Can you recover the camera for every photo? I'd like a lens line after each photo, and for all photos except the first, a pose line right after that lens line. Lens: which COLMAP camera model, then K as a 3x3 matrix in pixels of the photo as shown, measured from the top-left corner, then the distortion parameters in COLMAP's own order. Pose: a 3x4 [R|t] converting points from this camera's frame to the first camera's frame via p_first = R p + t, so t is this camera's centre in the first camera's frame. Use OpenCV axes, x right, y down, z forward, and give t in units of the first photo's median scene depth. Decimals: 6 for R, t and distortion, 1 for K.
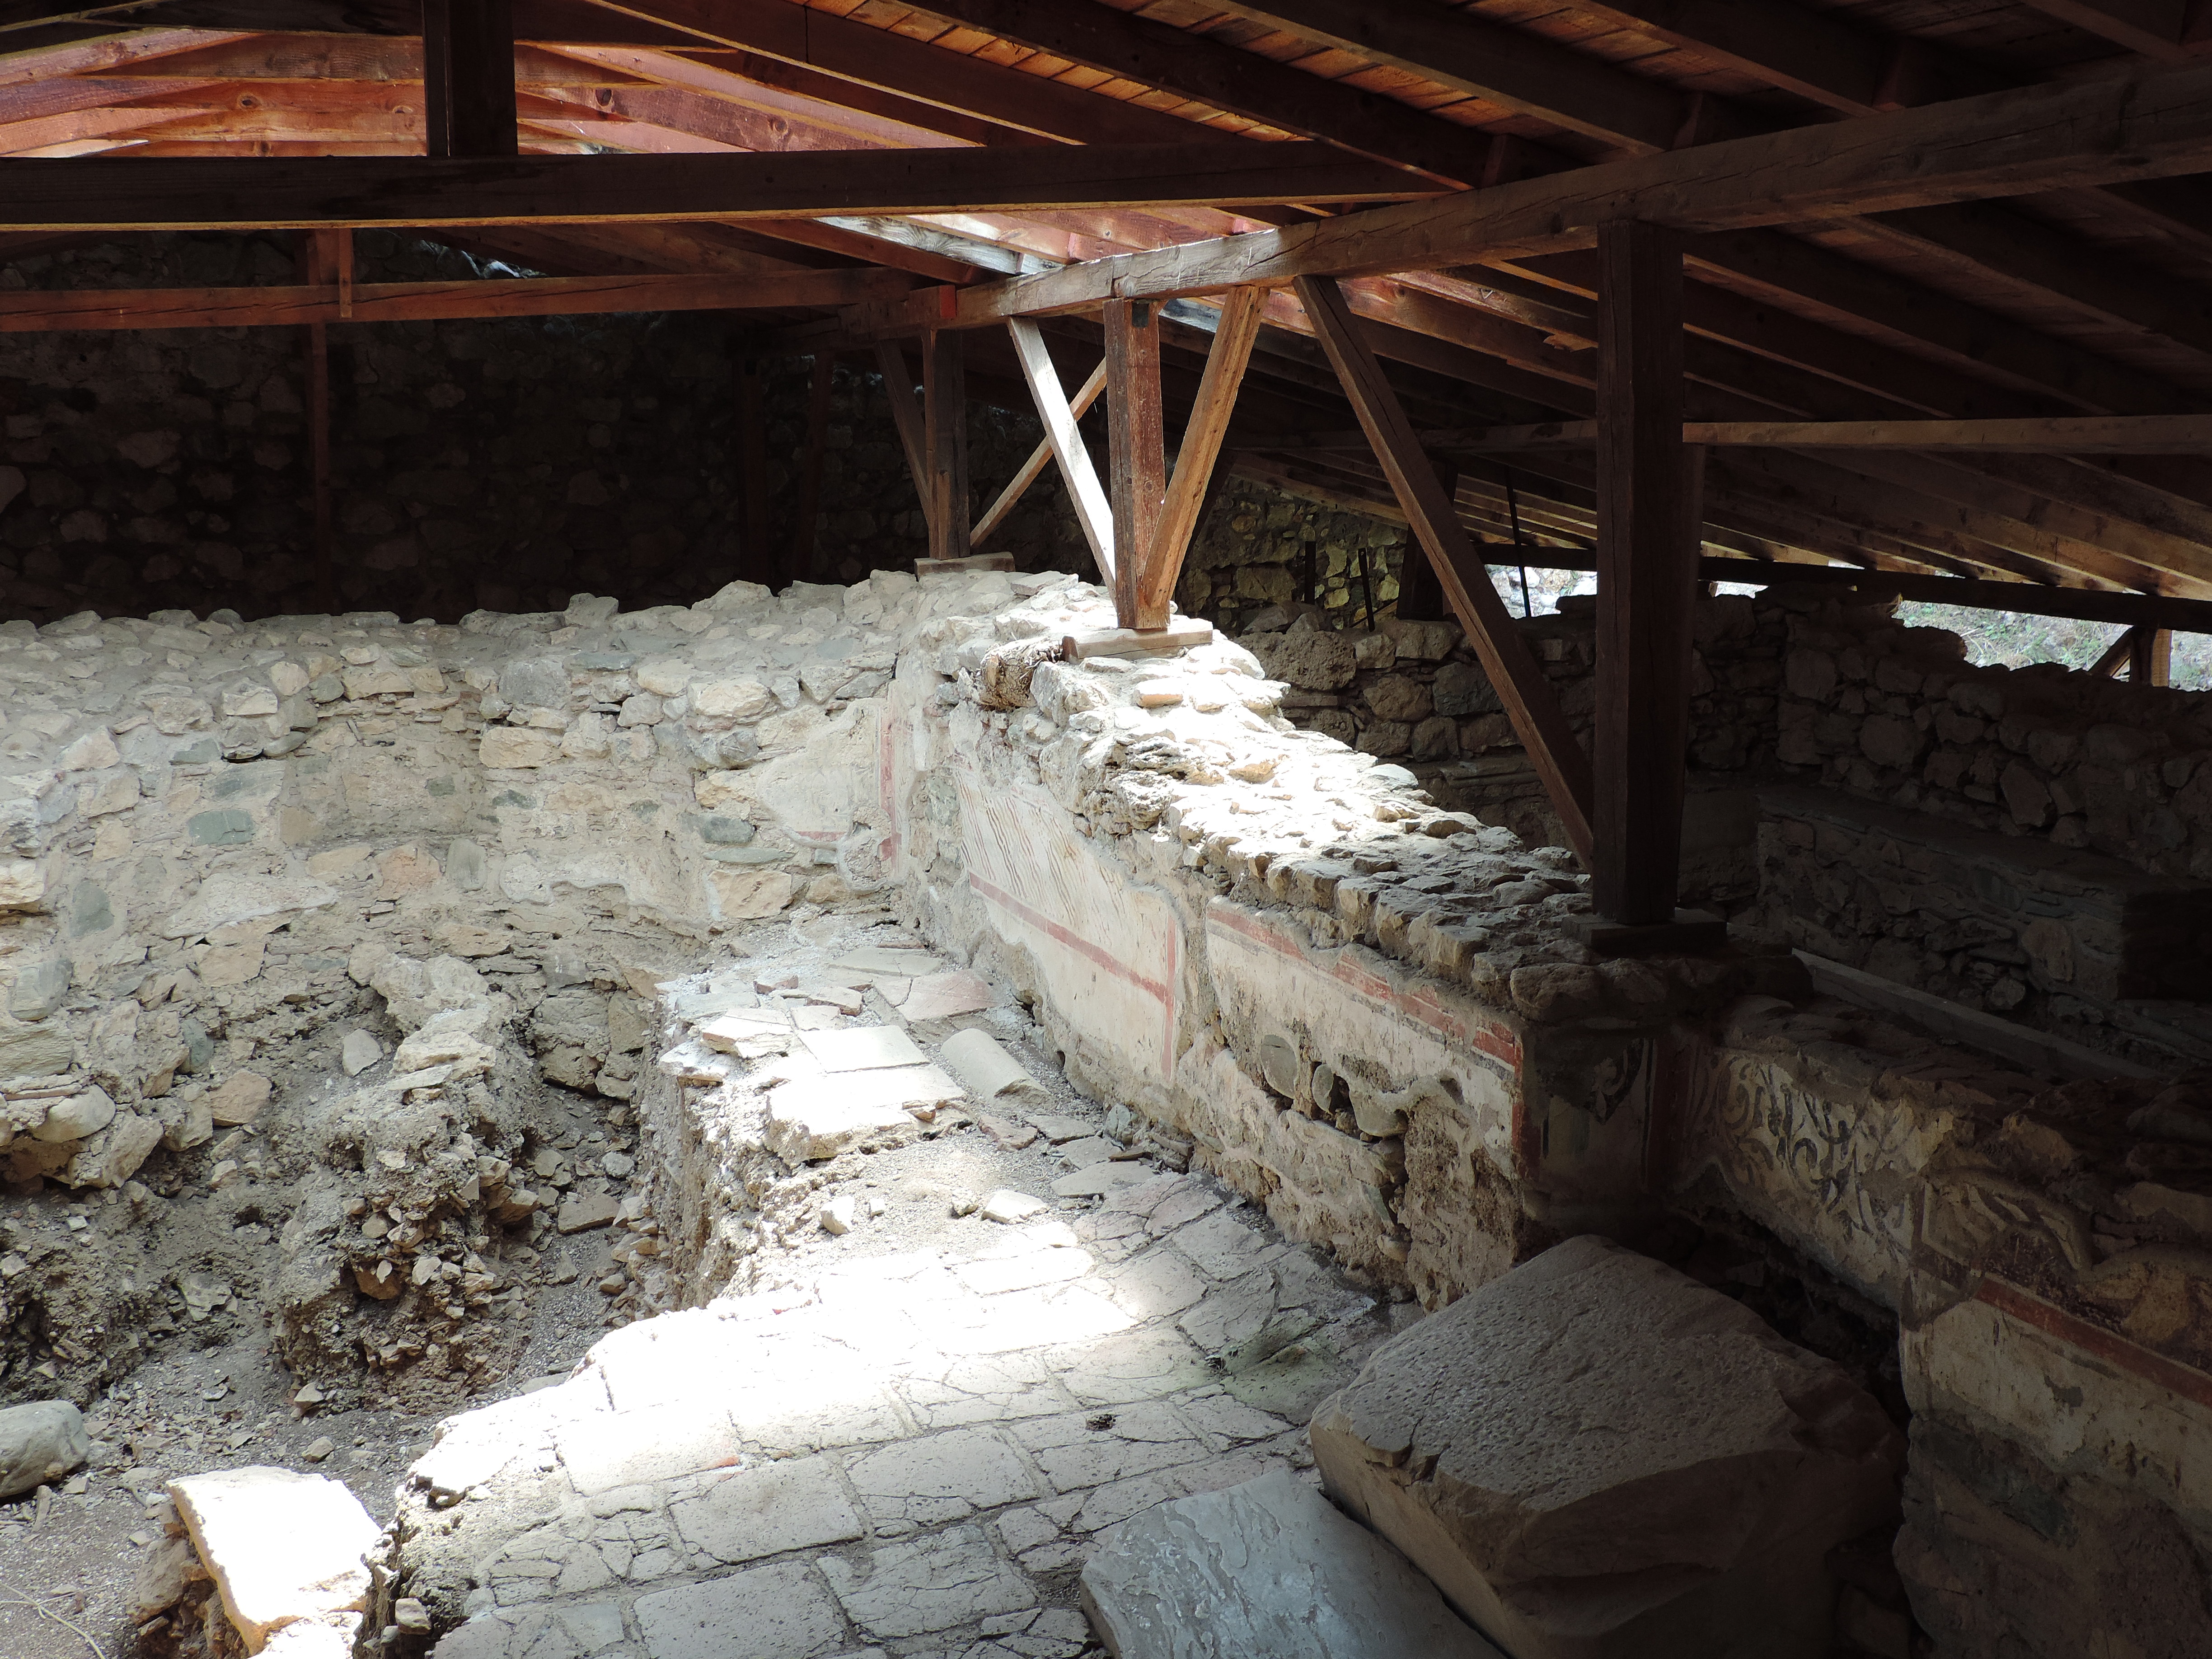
lens RADIAL K [[2314.0, 0, 1109.8], [0, 2314.0, 845.7], [0, 0, 1]] dist [-0.038108, 0.000000]
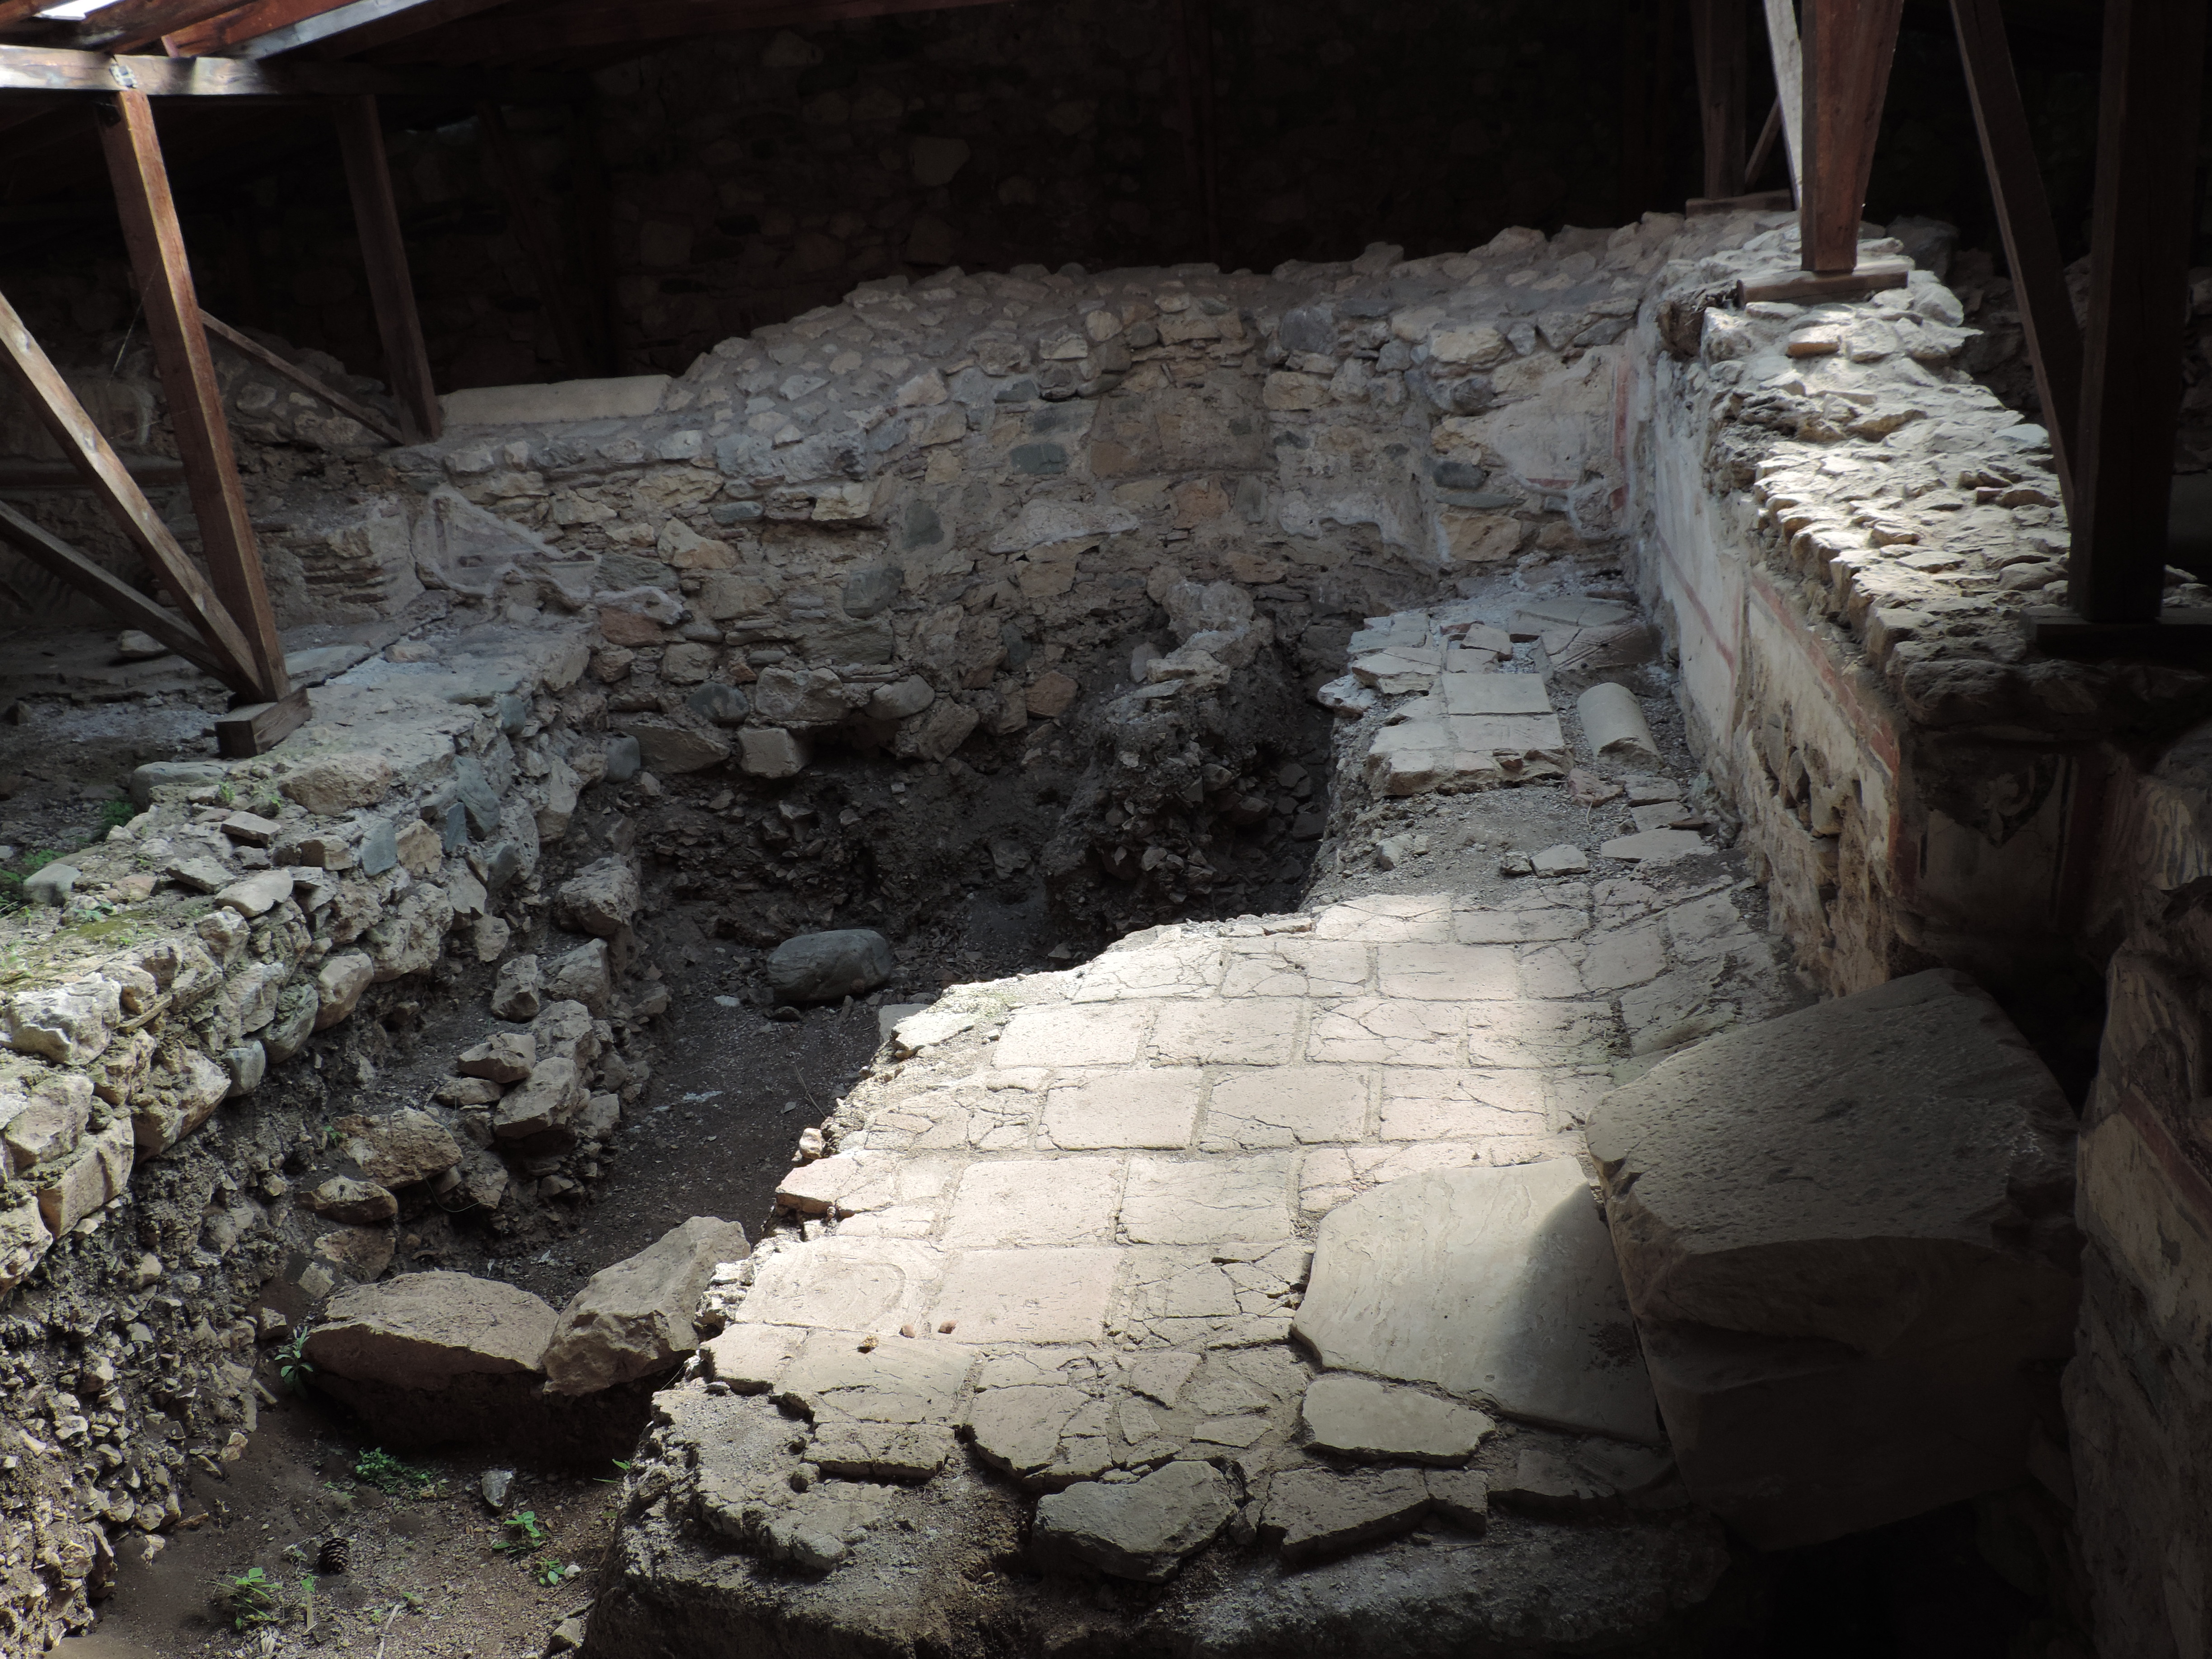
lens RADIAL K [[2109.0, 0, 1105.7], [0, 2109.0, 852.1], [0, 0, 1]] dist [-0.028822, 0.000000]
pose [[0.873070, 0.114765, -0.473897, 0.246432], [-0.031232, 0.983073, 0.180535, -0.008809], [0.486594, -0.142818, 0.861875, 0.125442]]
